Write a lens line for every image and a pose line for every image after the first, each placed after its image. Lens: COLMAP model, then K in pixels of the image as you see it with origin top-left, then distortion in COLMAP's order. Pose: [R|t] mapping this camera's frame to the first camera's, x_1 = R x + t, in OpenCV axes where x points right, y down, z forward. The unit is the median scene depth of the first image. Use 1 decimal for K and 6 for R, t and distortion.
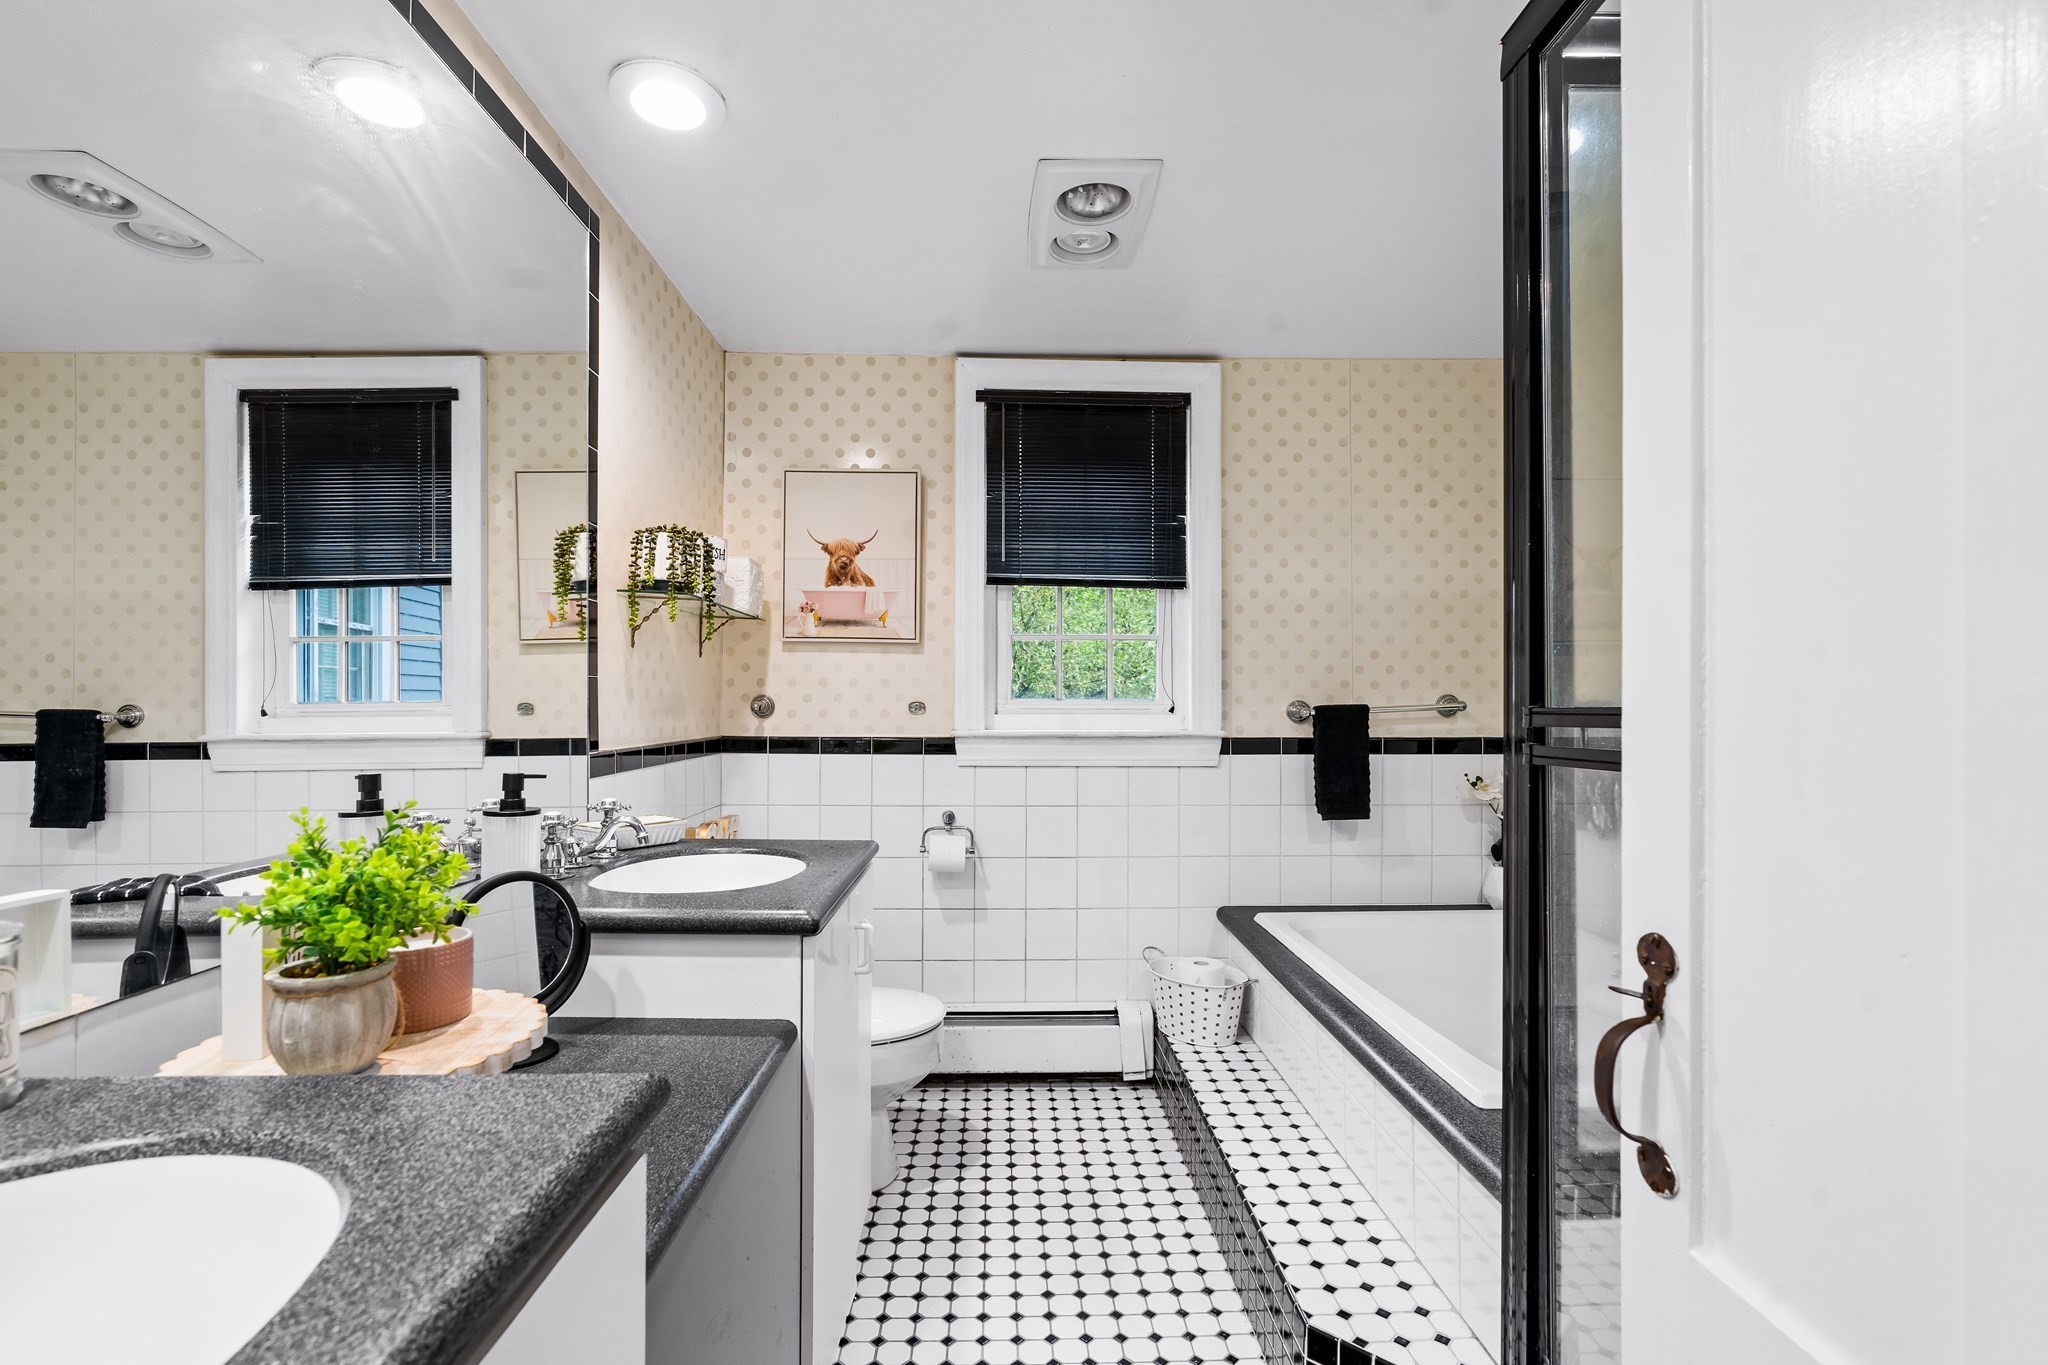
lens RADIAL K [[915.3, 0, 1023.8], [0, 915.3, 688.9], [0, 0, 1]] dist [-0.005246, -0.000090]
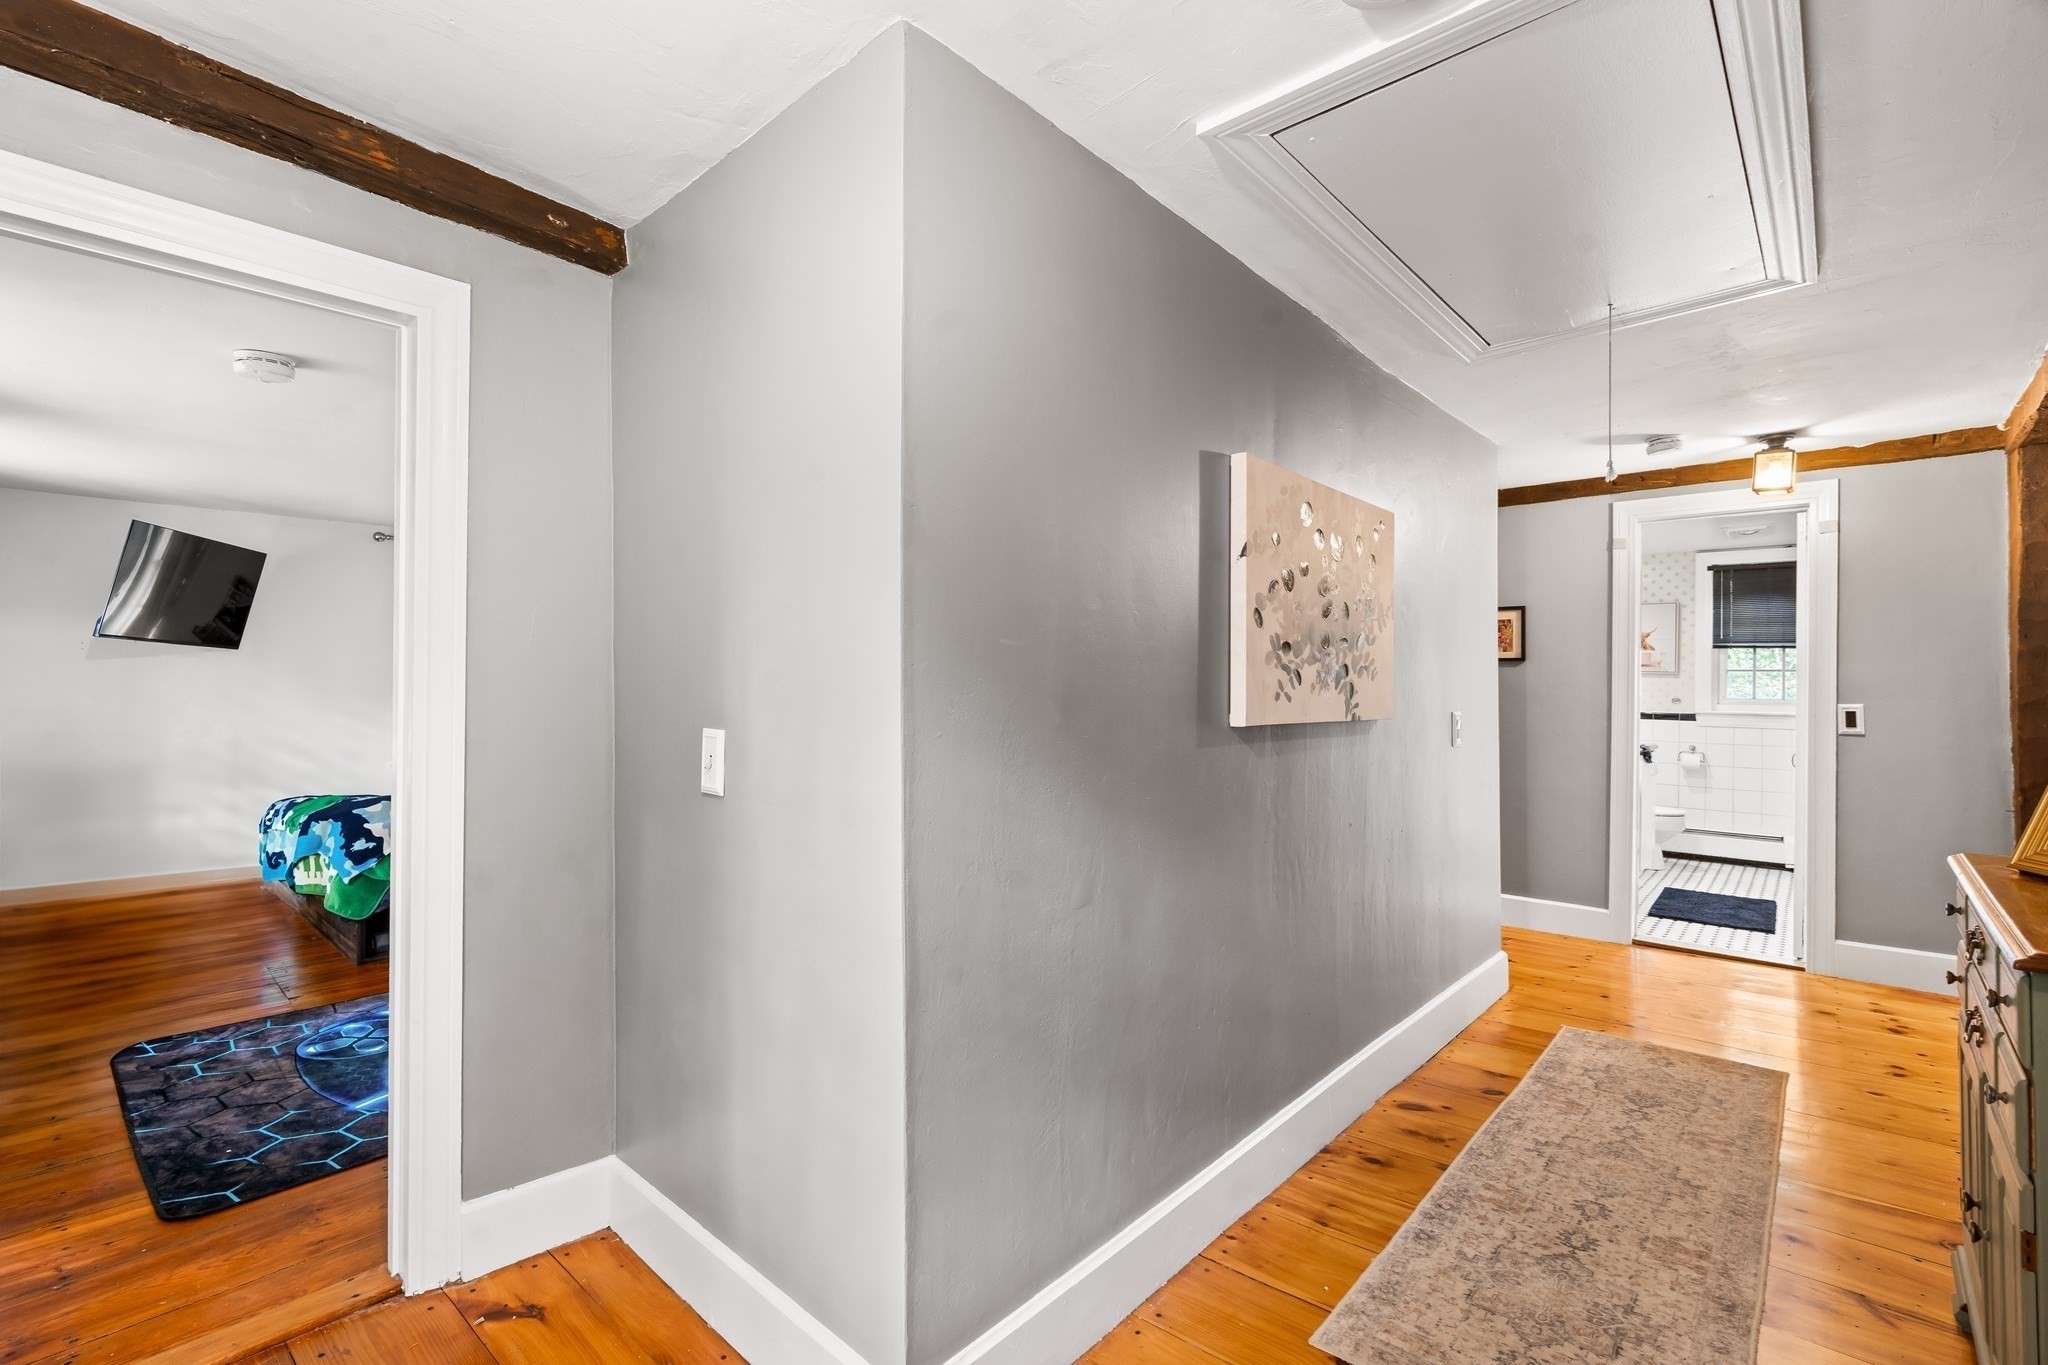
lens RADIAL K [[915.3, 0, 1026.4], [0, 915.3, 681.5], [0, 0, 1]] dist [-0.005246, -0.000090]
pose [[0.726218, 0.004390, -0.687451, 0.288135], [-0.004271, 0.999989, 0.001874, -0.026624], [0.687451, 0.001575, 0.726229, -1.888147]]
